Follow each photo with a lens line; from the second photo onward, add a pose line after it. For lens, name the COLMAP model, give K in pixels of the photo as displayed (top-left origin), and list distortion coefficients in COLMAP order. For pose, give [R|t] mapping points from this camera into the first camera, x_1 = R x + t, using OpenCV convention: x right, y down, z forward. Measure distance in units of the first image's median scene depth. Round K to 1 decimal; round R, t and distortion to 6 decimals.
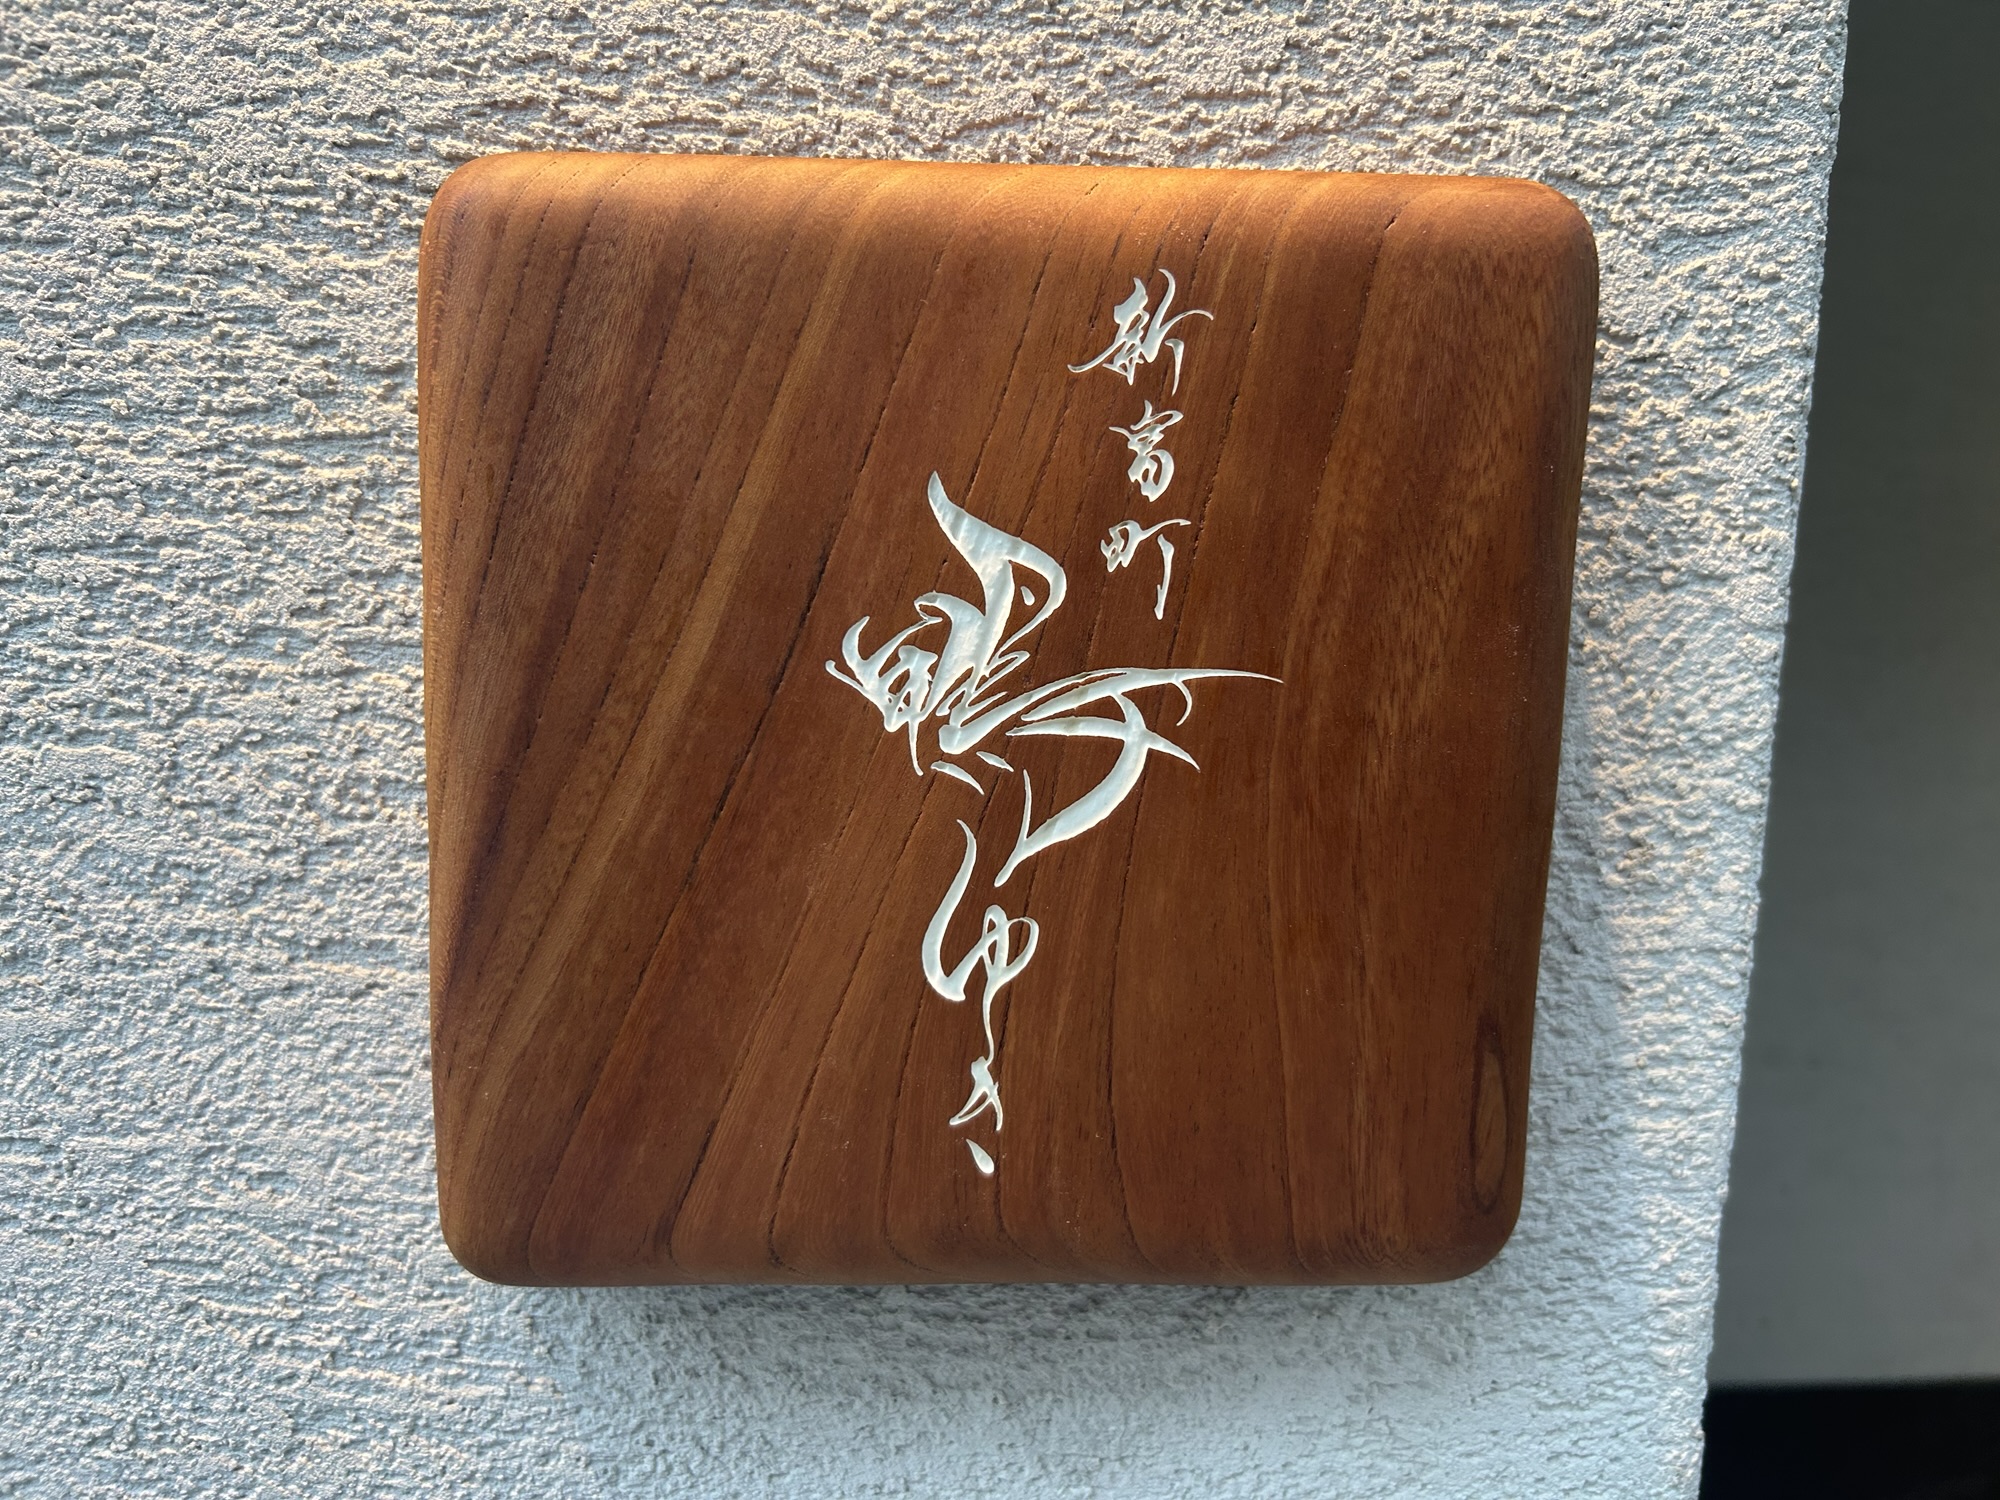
lens RADIAL K [[1549.2, 0, 981.2], [0, 1549.2, 747.7], [0, 0, 1]] dist [-0.008465, 0.018313]
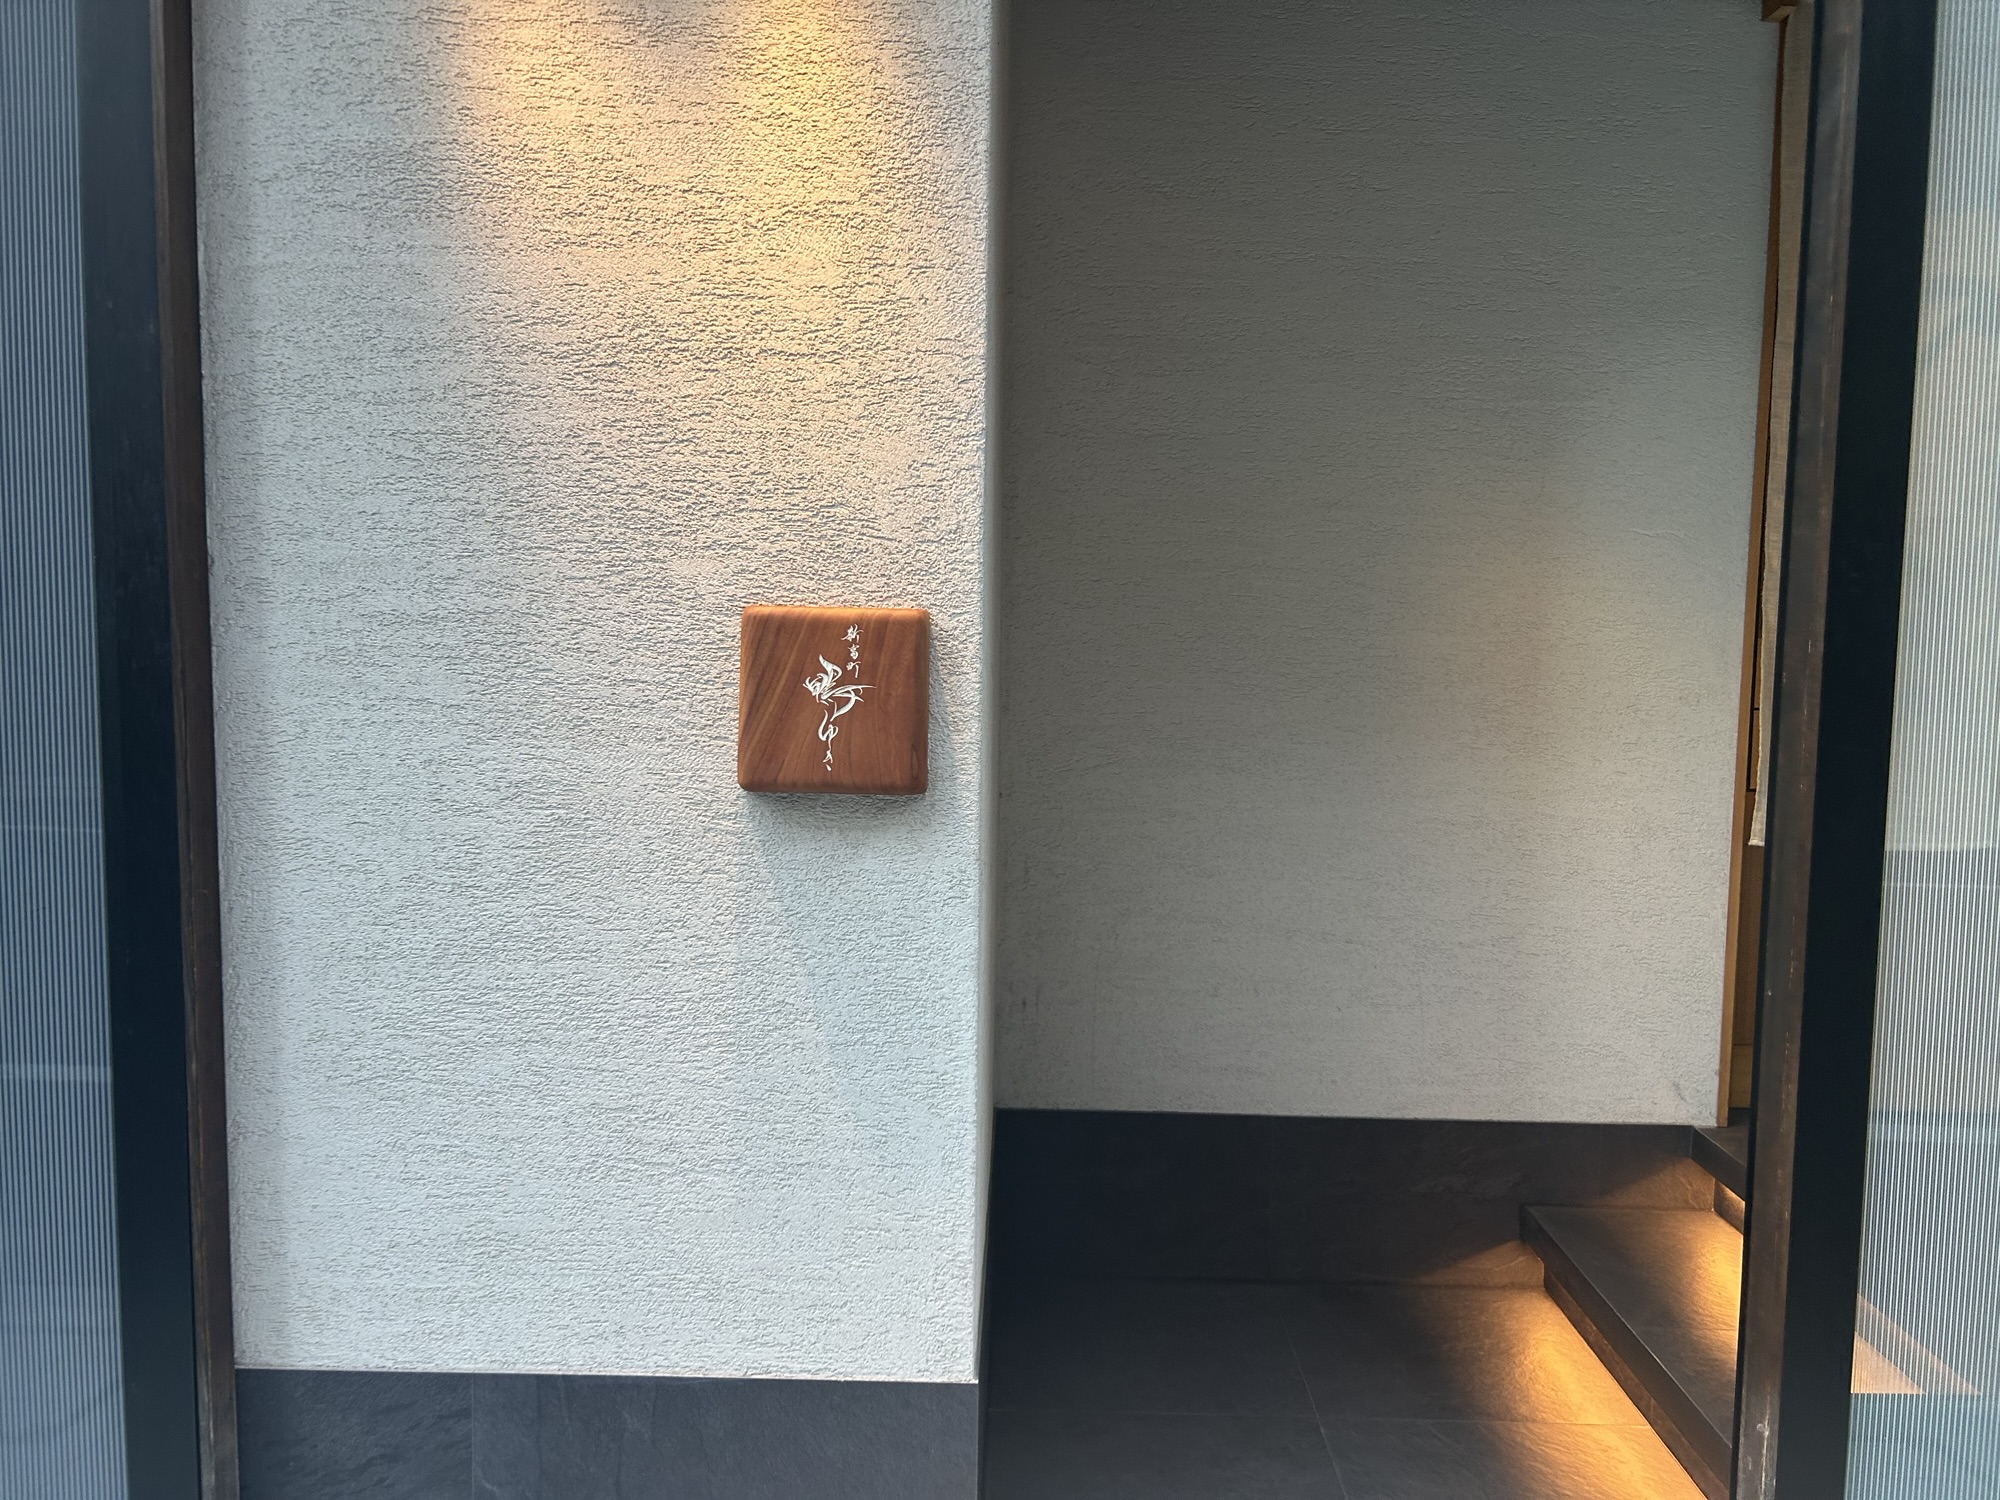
lens RADIAL K [[1549.2, 0, 1010.1], [0, 1549.2, 757.1], [0, 0, 1]] dist [-0.008465, 0.018313]
pose [[0.998501, 0.007196, -0.054261, 1.063124], [-0.012385, 0.995313, -0.095909, 0.818735], [0.053316, 0.096437, 0.993910, -5.095186]]
